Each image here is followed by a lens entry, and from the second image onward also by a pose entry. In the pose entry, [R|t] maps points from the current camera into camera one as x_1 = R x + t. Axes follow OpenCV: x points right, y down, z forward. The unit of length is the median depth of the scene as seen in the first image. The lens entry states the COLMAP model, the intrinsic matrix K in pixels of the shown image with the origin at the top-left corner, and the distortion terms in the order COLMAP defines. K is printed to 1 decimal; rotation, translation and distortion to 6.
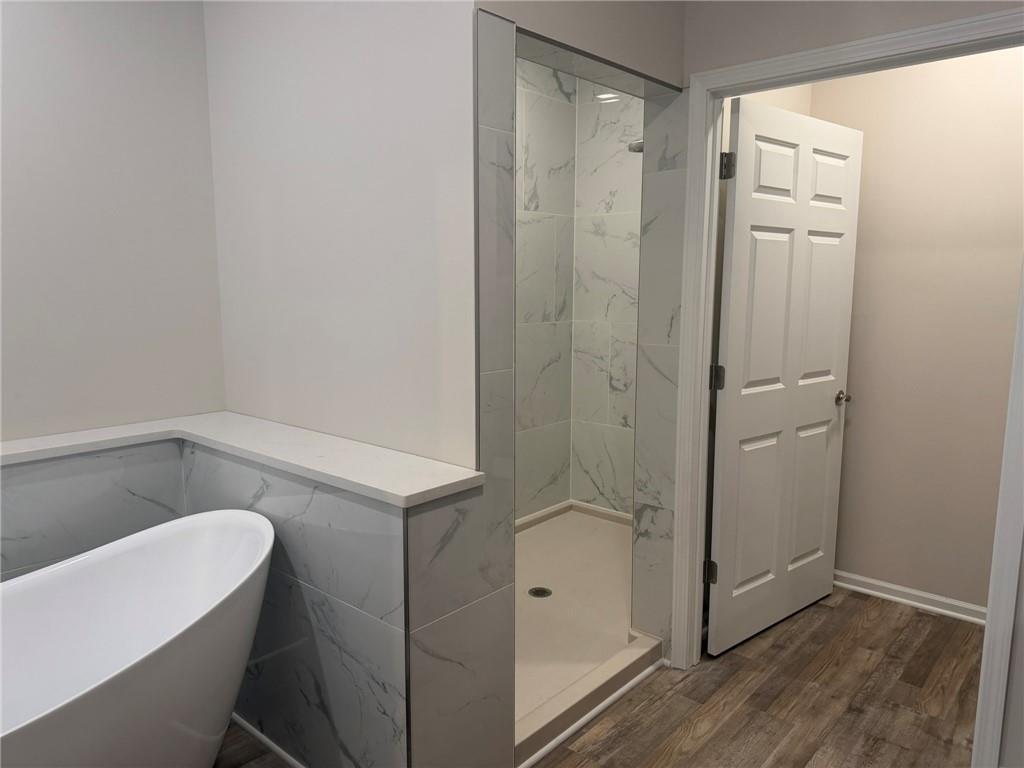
lens RADIAL K [[727.5, 0, 514.1], [0, 727.5, 381.1], [0, 0, 1]] dist [-0.000135, -0.011724]
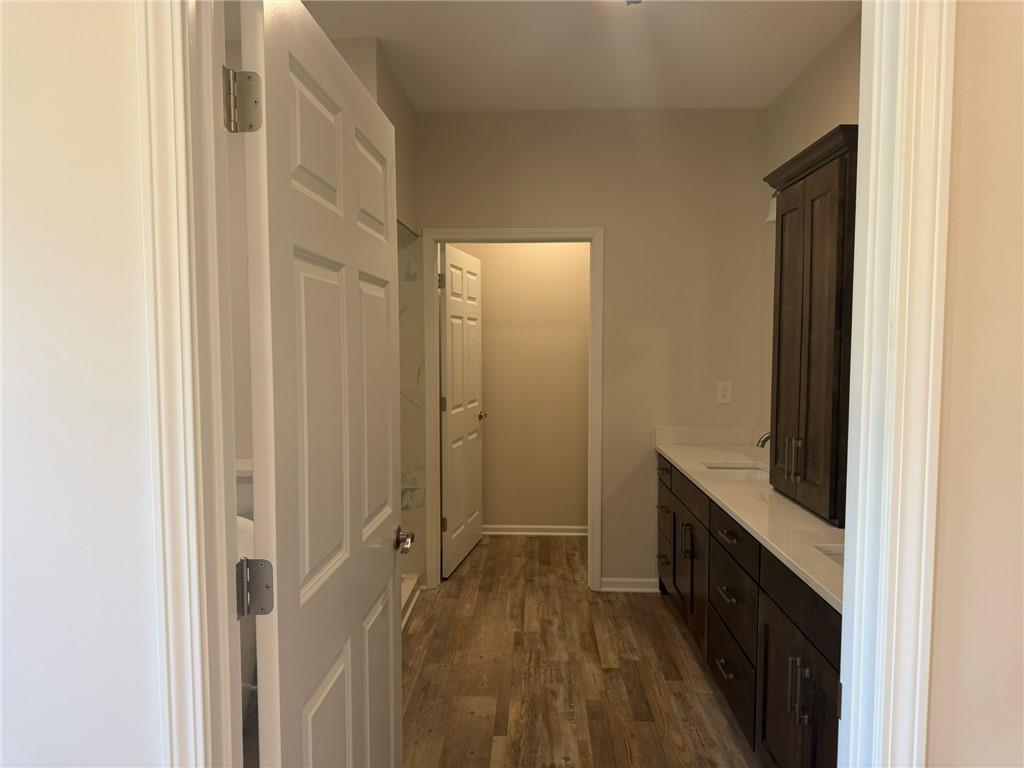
lens RADIAL K [[727.5, 0, 509.8], [0, 727.5, 386.3], [0, 0, 1]] dist [-0.000135, -0.011724]
pose [[0.766688, -0.045658, 0.640394, -0.650110], [0.095142, 0.994535, -0.042998, 0.039218], [-0.634931, 0.093894, 0.766842, -0.375762]]
